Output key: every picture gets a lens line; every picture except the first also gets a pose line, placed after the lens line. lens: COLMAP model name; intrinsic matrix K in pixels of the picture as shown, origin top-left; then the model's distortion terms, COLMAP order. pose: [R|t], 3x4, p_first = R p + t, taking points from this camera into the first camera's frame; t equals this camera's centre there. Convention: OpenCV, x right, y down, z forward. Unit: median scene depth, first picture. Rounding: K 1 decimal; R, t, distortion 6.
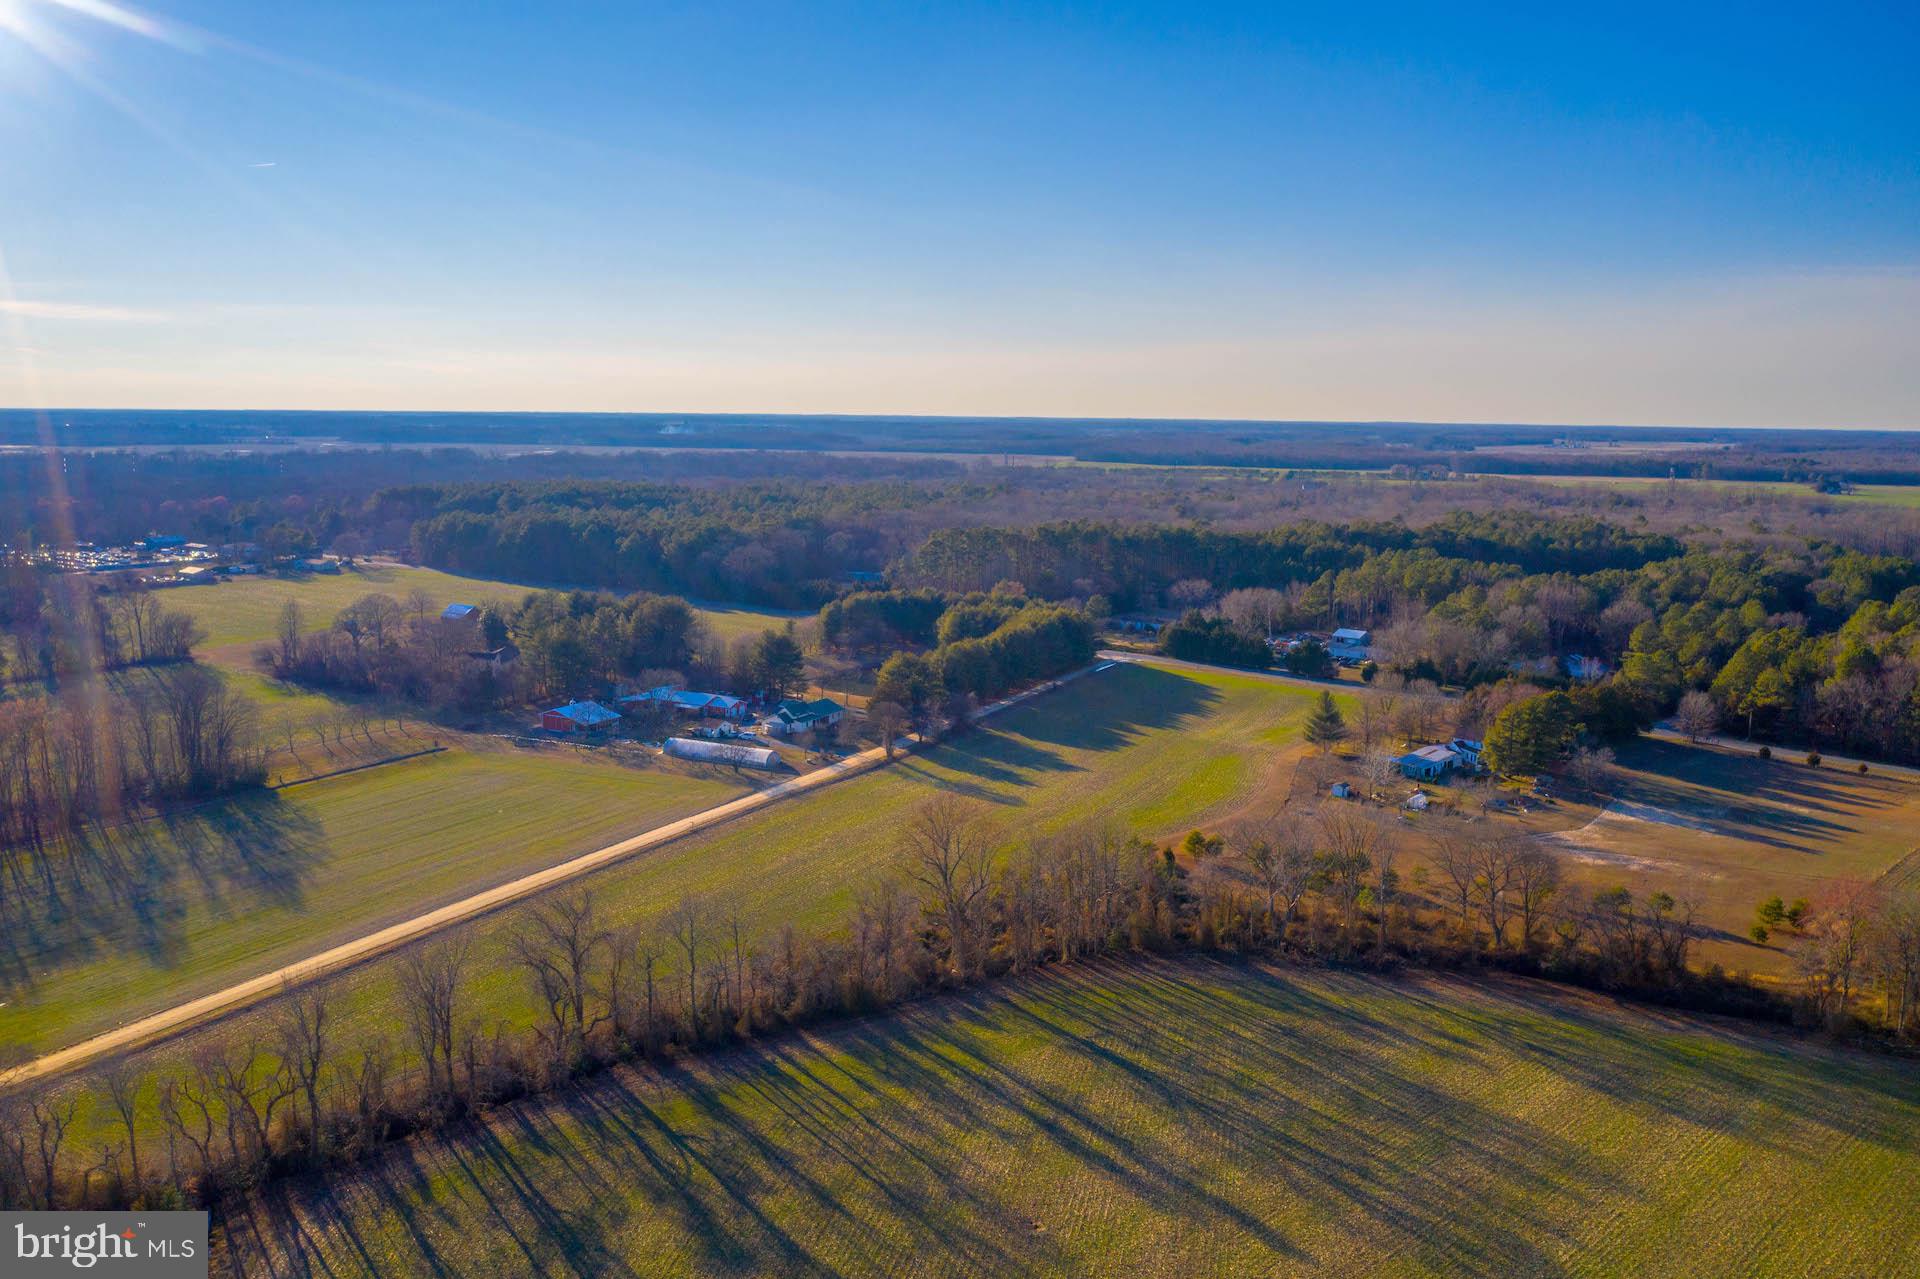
lens RADIAL K [[1500.1, 0, 967.3], [0, 1500.1, 637.5], [0, 0, 1]] dist [-0.035011, 0.001404]
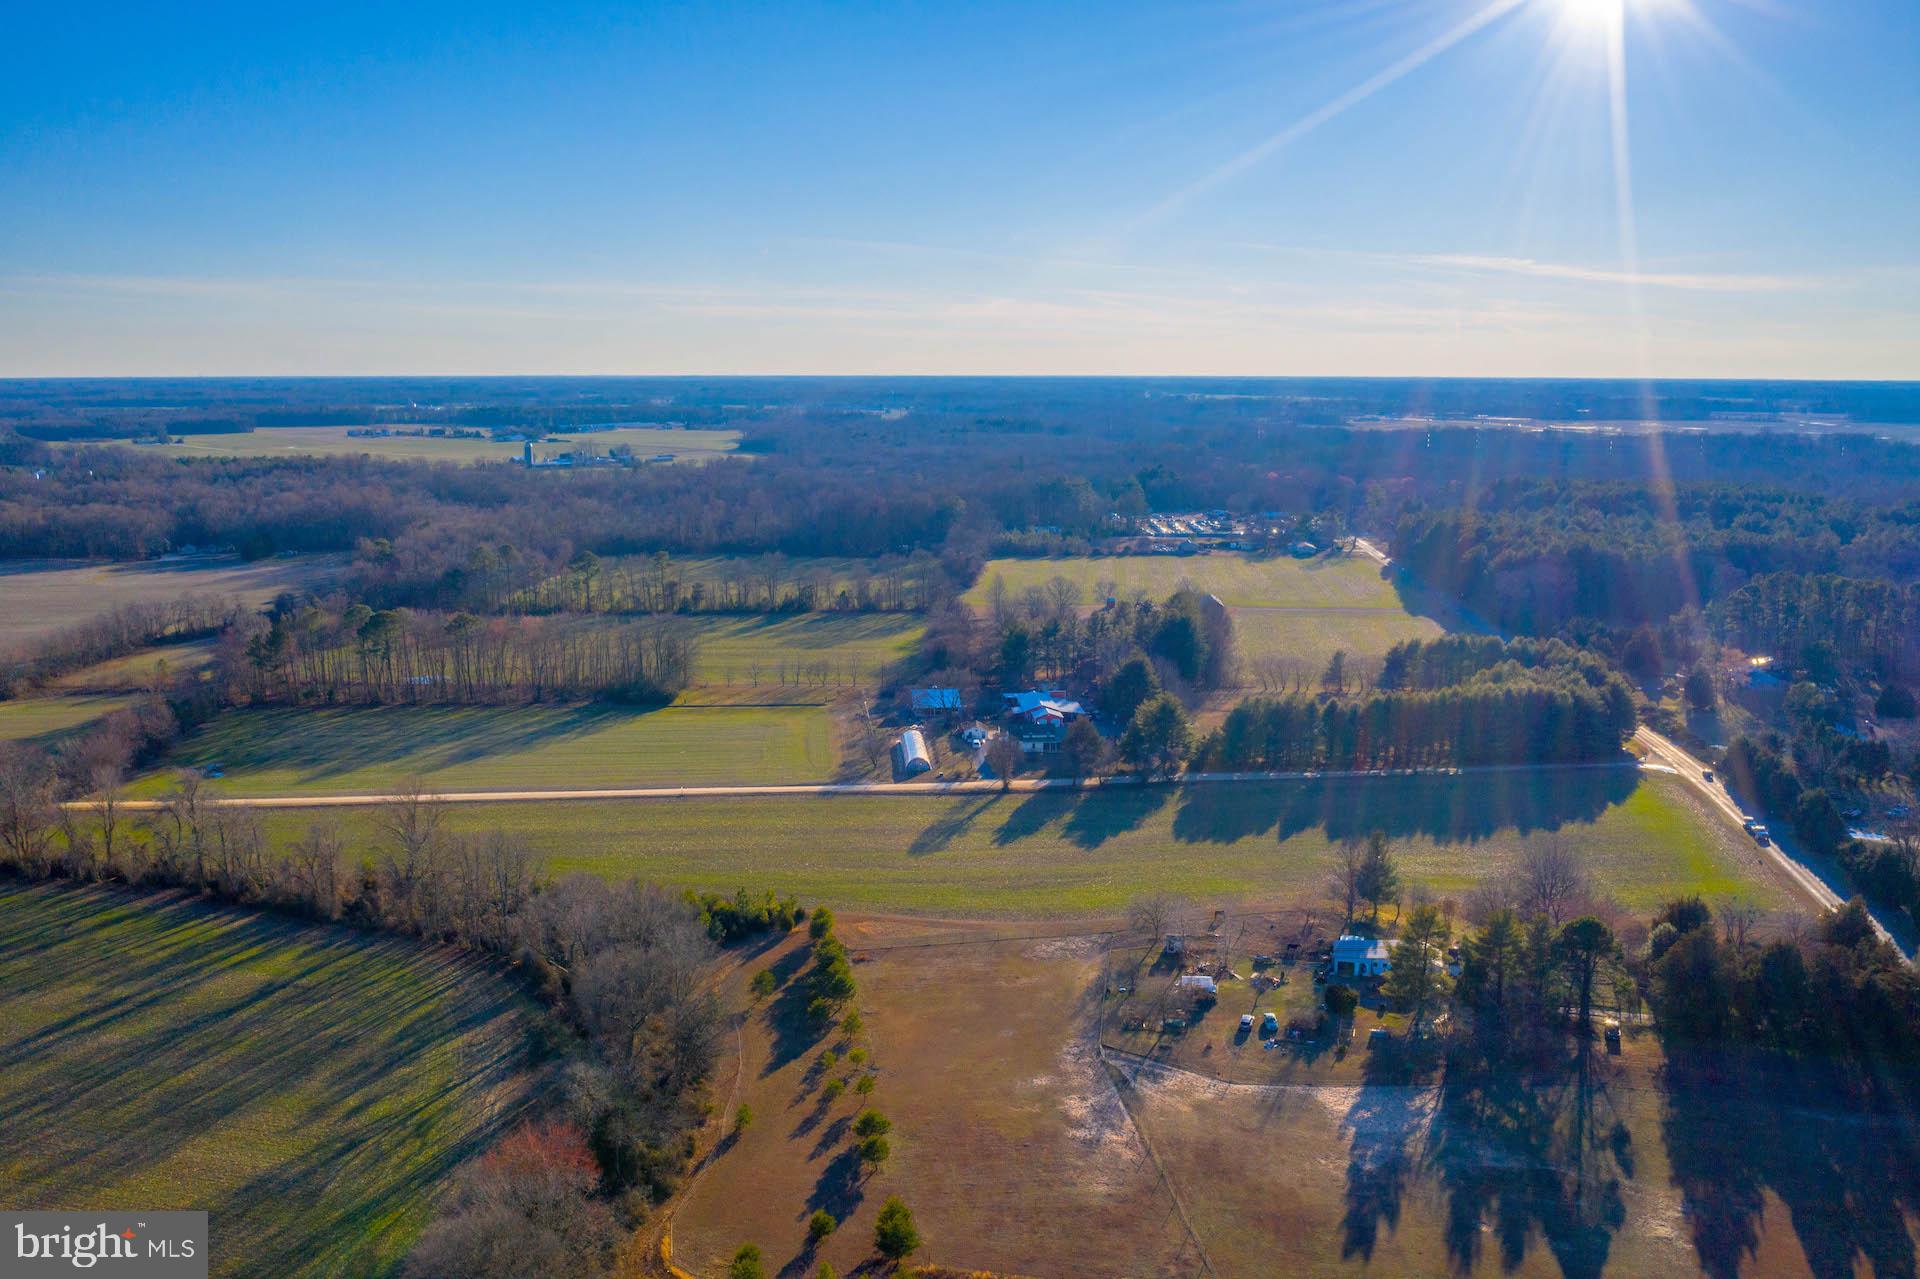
lens RADIAL K [[1500.1, 0, 967.3], [0, 1500.1, 637.5], [0, 0, 1]] dist [-0.035011, 0.001404]
pose [[0.545488, 0.136171, -0.826983, 0.717003], [-0.119184, 0.989289, 0.084281, -0.096367], [0.829601, 0.052589, 0.555874, 0.407793]]
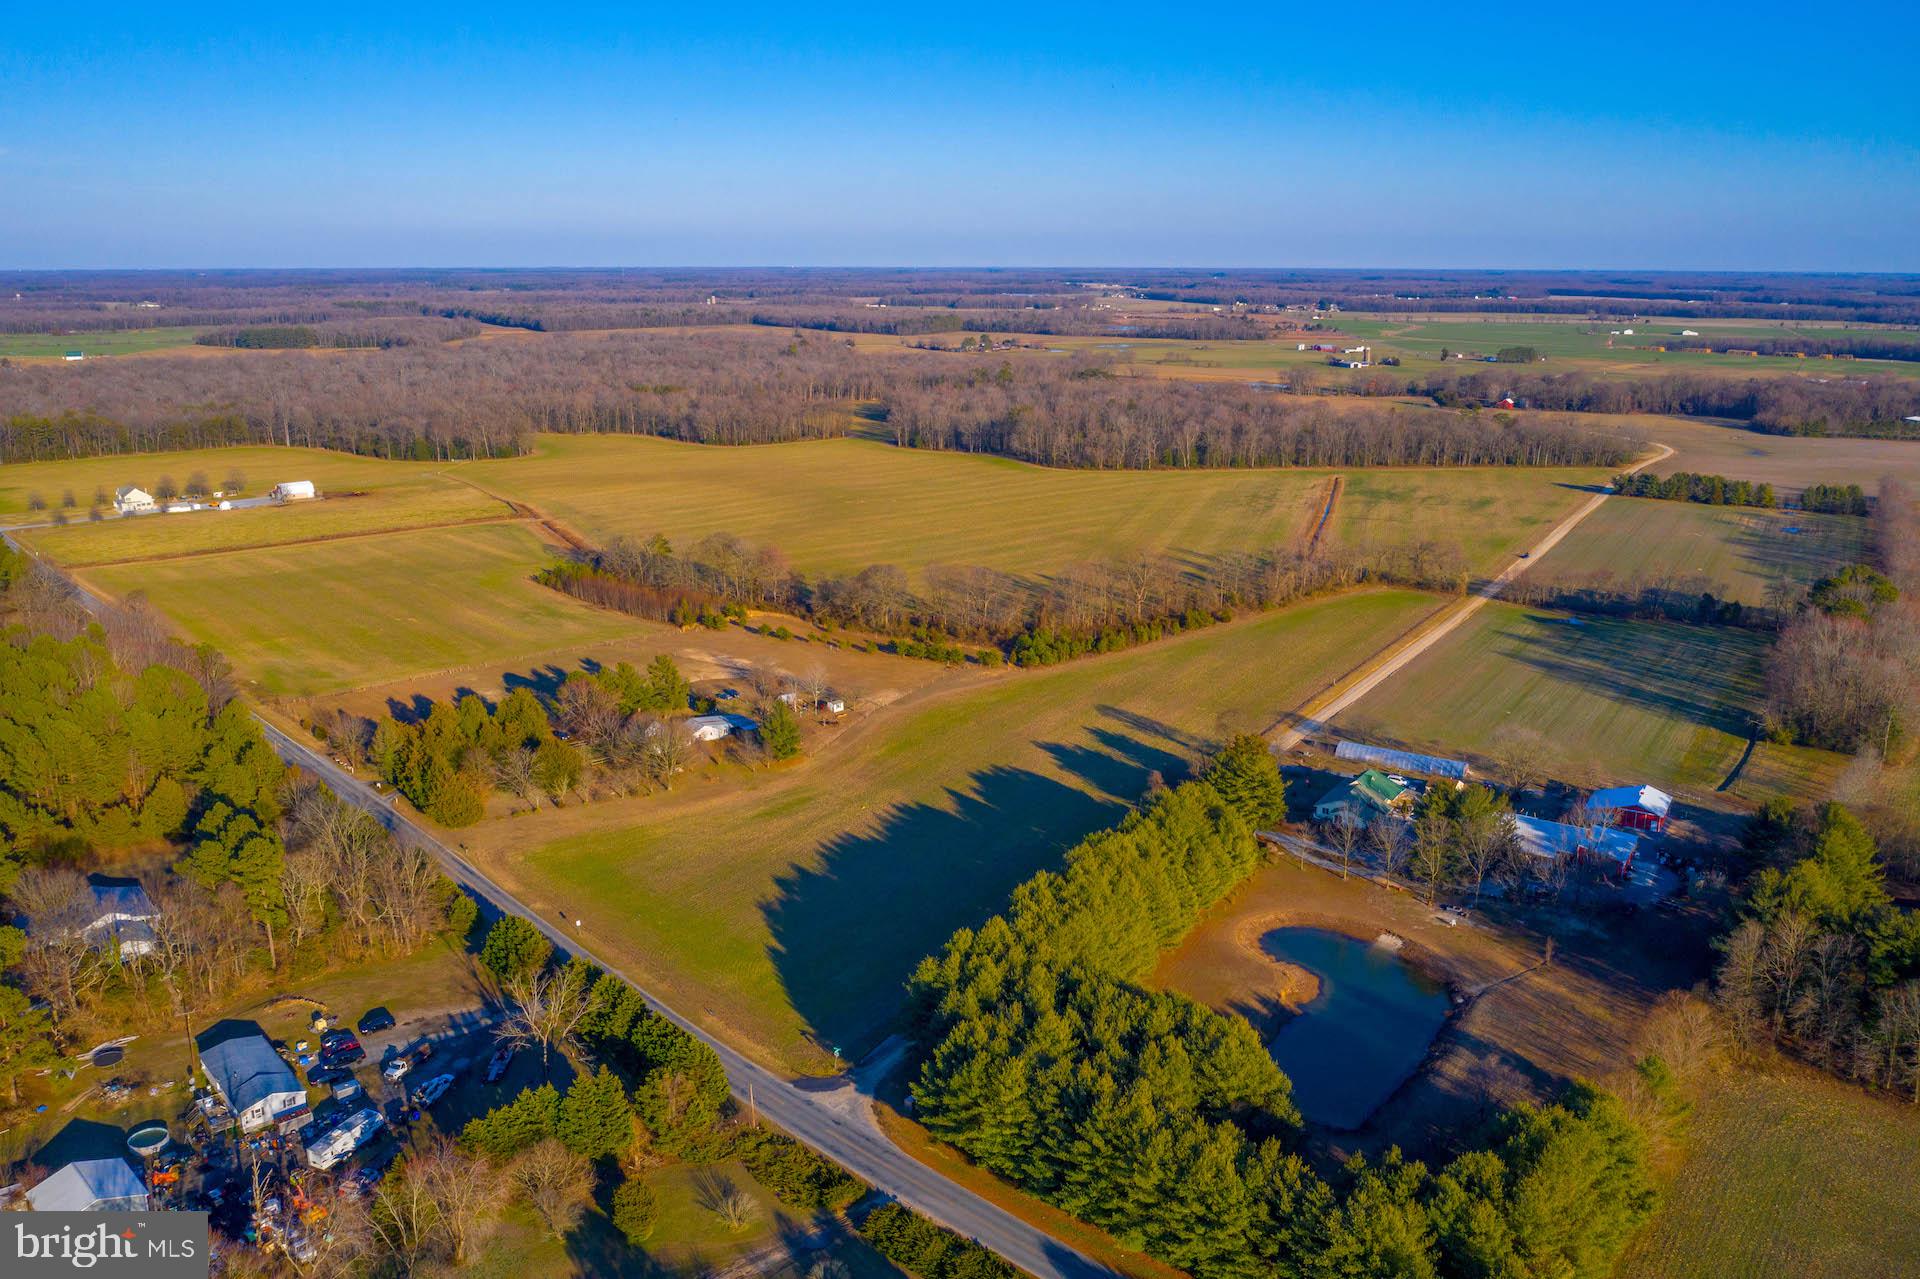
lens RADIAL K [[1496.6, 0, 967.9], [0, 1496.6, 634.6], [0, 0, 1]] dist [-0.033722, 0.006750]
pose [[-0.997240, -0.028375, 0.068605, 0.055818], [-0.000092, 0.924551, 0.381058, -0.362855], [-0.074241, 0.380001, -0.922002, 1.831011]]
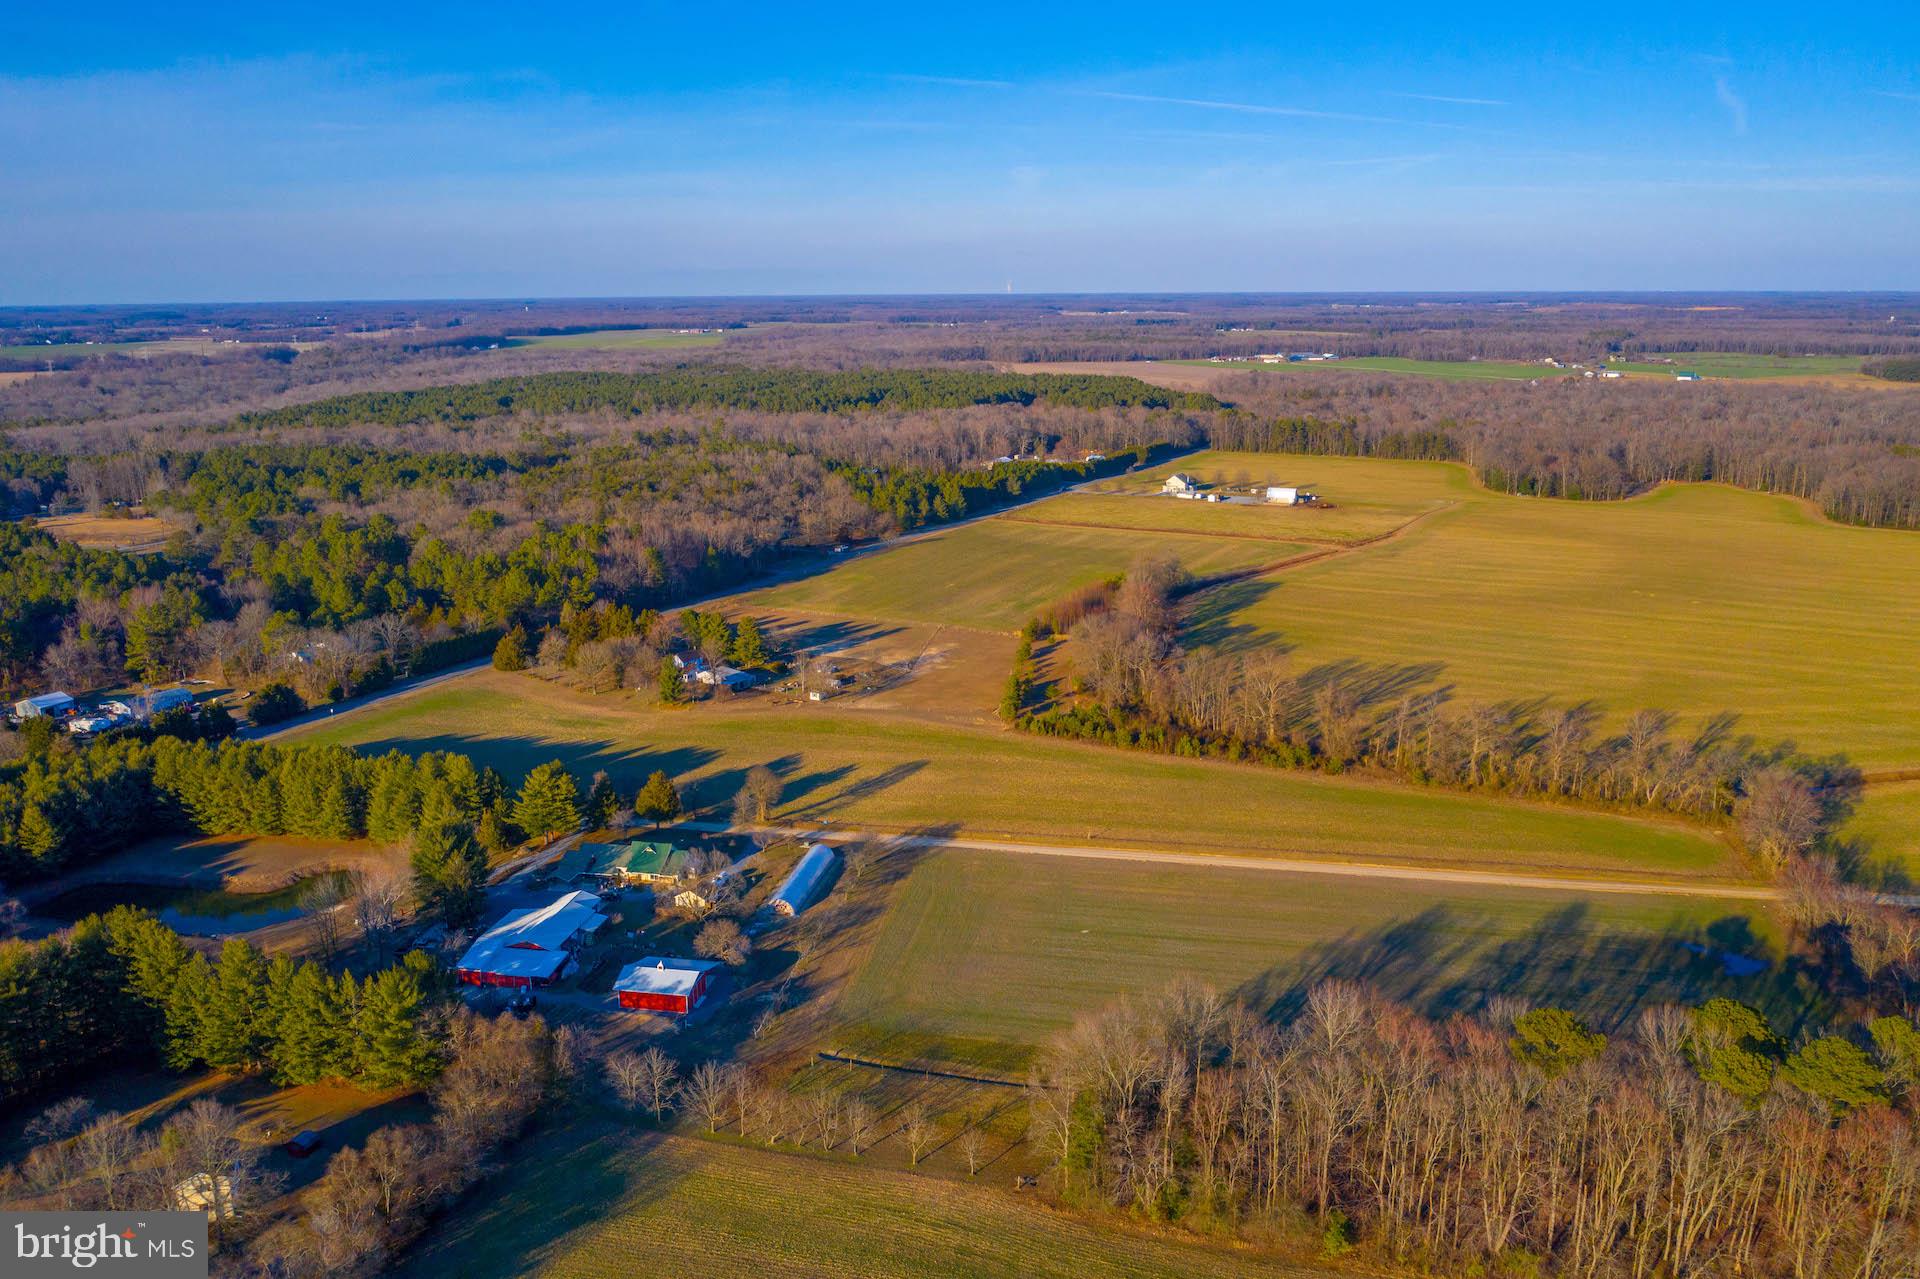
lens RADIAL K [[1500.1, 0, 967.3], [0, 1500.1, 637.5], [0, 0, 1]] dist [-0.035011, 0.001404]
pose [[-0.294504, -0.228961, 0.927817, -0.976266], [0.141188, 0.949796, 0.279201, -0.292884], [-0.945163, 0.213222, -0.247392, 1.069335]]
